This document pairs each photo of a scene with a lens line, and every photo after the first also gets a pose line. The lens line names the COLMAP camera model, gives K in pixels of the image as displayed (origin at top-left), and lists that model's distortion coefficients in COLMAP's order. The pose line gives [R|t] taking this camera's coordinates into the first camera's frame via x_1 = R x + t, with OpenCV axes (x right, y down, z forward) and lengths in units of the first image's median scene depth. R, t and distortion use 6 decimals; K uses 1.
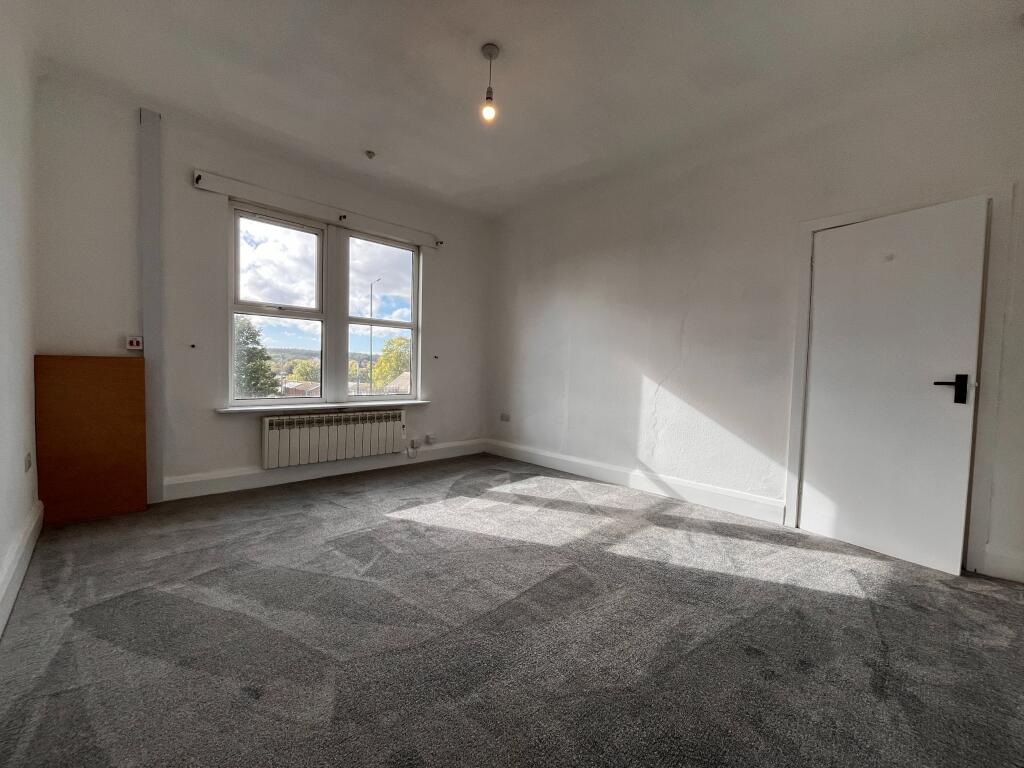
lens RADIAL K [[411.3, 0, 510.1], [0, 411.3, 383.3], [0, 0, 1]] dist [-0.012612, 0.000003]
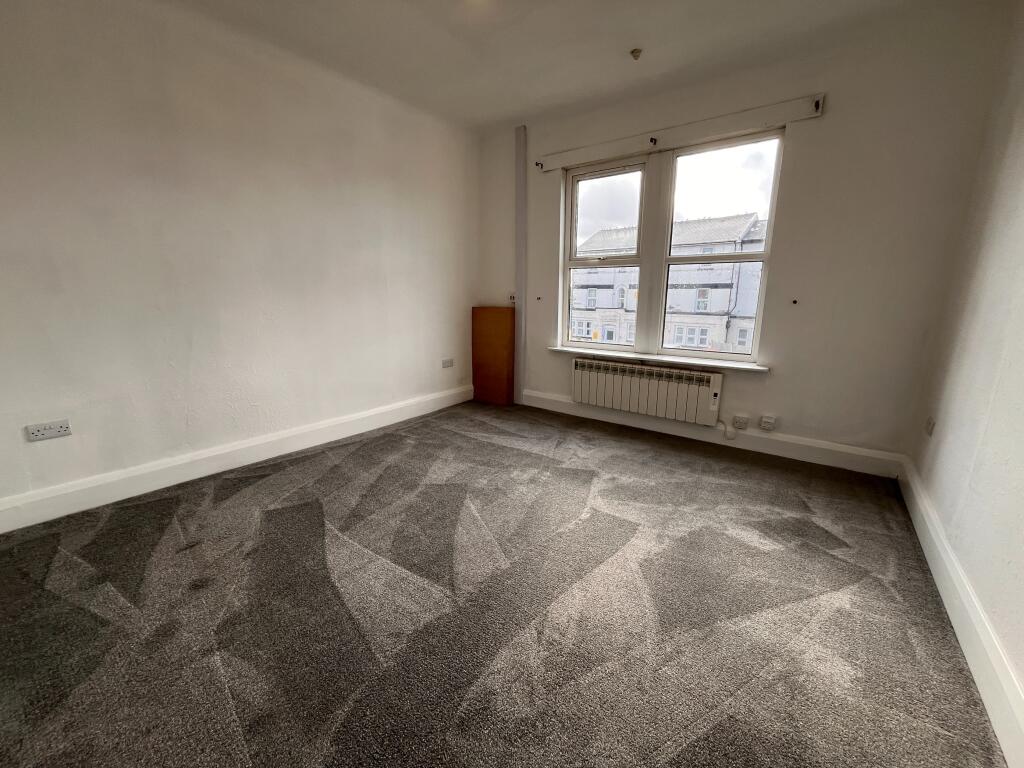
lens RADIAL K [[405.0, 0, 513.9], [0, 405.0, 385.7], [0, 0, 1]] dist [0.000867, 0.000061]
pose [[0.179645, 0.186522, -0.965887, 0.472033], [-0.041045, 0.982426, 0.182082, -0.041069], [0.982875, 0.006935, 0.184144, 0.569683]]
